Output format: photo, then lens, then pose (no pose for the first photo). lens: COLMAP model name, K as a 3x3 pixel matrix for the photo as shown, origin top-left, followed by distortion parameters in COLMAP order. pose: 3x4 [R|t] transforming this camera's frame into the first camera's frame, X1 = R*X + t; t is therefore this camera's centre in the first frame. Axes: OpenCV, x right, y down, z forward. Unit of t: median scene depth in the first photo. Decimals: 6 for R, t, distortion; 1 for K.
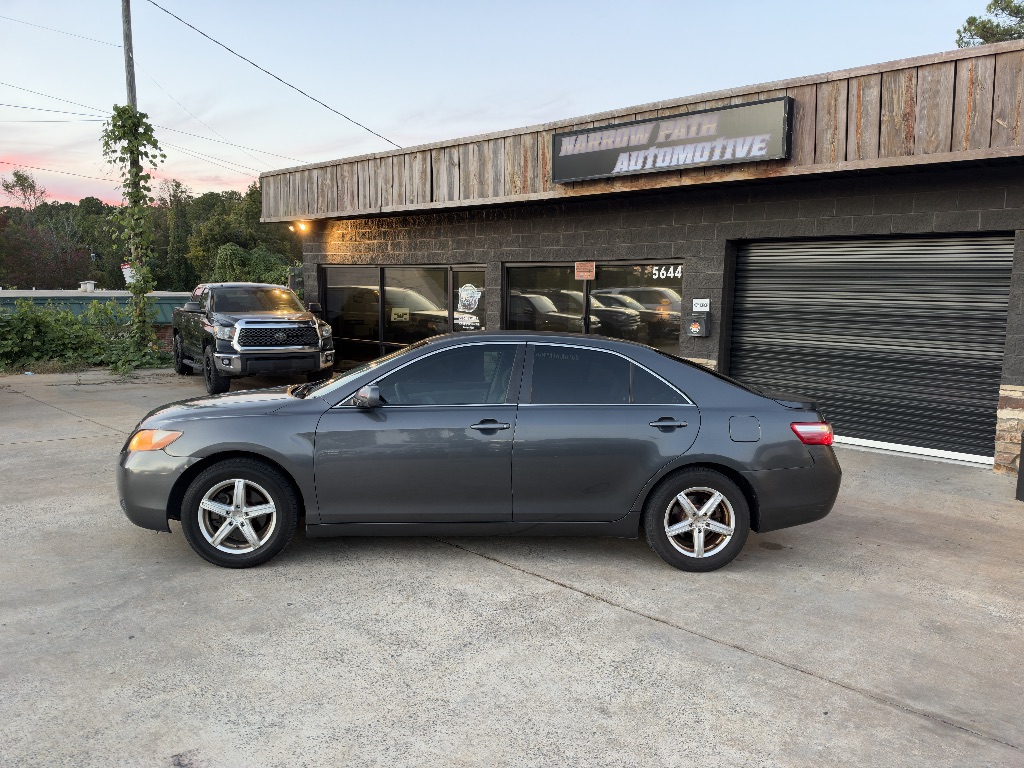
lens RADIAL K [[725.4, 0, 517.0], [0, 725.4, 399.2], [0, 0, 1]] dist [0.051672, -0.091994]
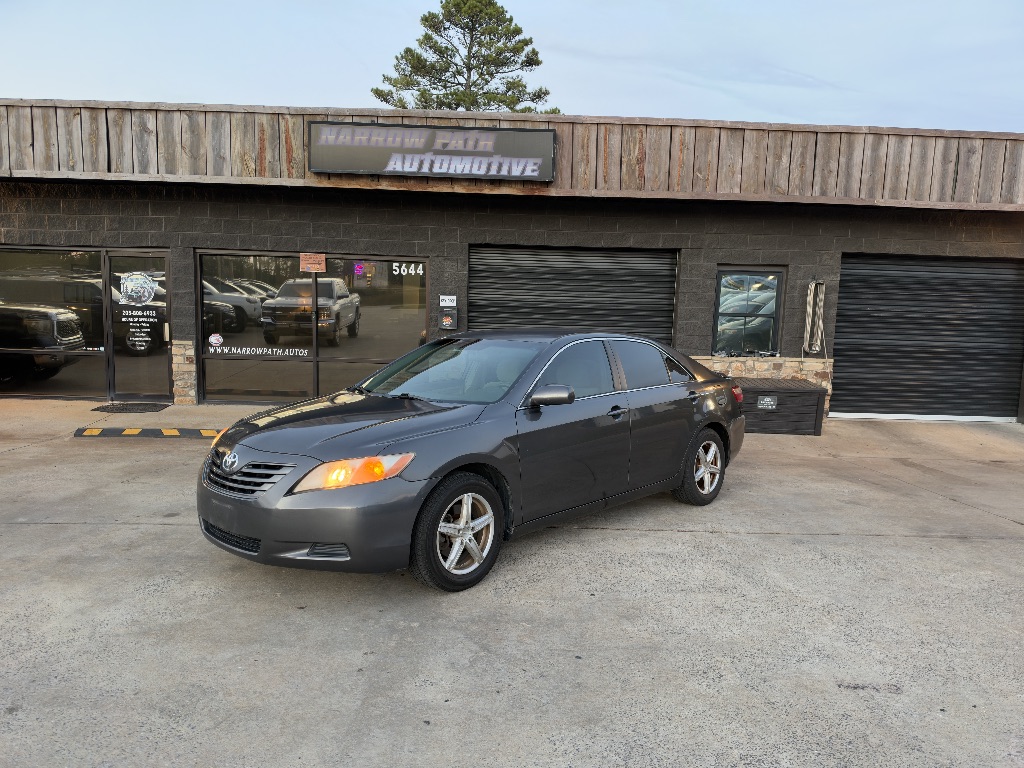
lens RADIAL K [[725.4, 0, 517.0], [0, 725.4, 399.2], [0, 0, 1]] dist [0.051672, -0.091994]
pose [[0.732610, -0.092475, 0.674337, -0.496151], [0.083647, 0.995450, 0.045636, -0.025265], [-0.675489, 0.022972, 0.737012, 0.140171]]
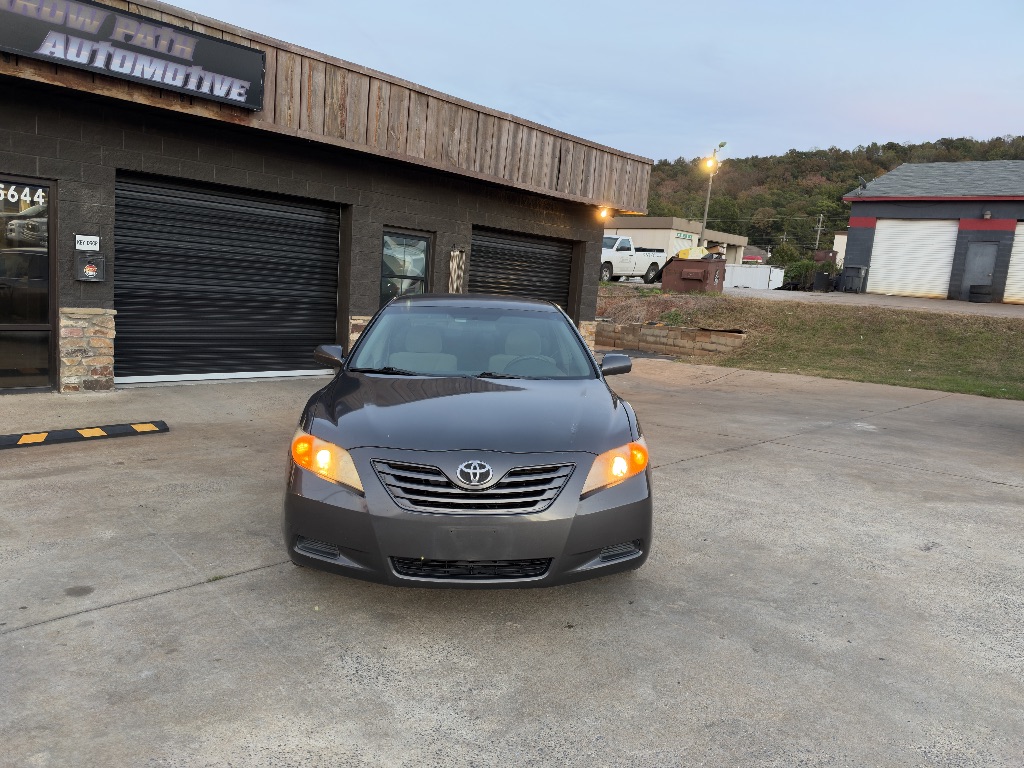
lens RADIAL K [[736.9, 0, 521.9], [0, 736.9, 382.7], [0, 0, 1]] dist [0.009421, -0.033103]
pose [[0.019739, -0.152213, 0.988151, -0.671261], [0.066819, 0.986334, 0.150598, -0.076695], [-0.997570, 0.063054, 0.029640, 0.579123]]
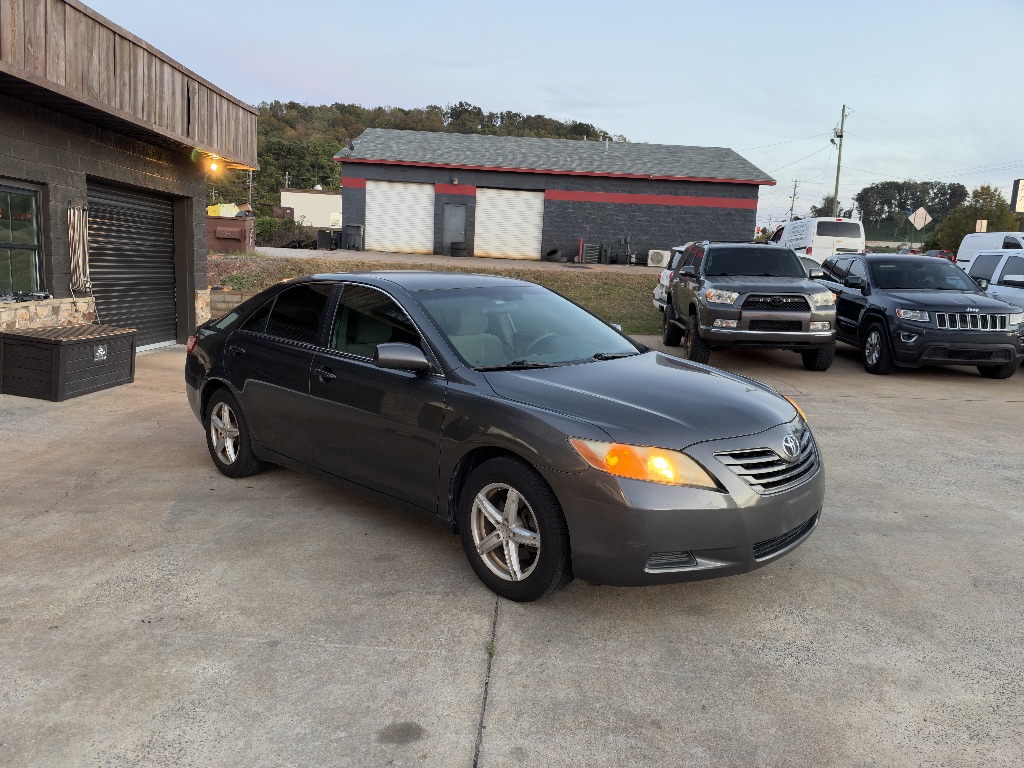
lens RADIAL K [[725.4, 0, 517.0], [0, 725.4, 399.2], [0, 0, 1]] dist [0.051672, -0.091994]
pose [[-0.653648, -0.175350, 0.736204, -0.502301], [0.051095, 0.960343, 0.274101, -0.116012], [-0.755072, 0.216782, -0.618766, 0.959321]]
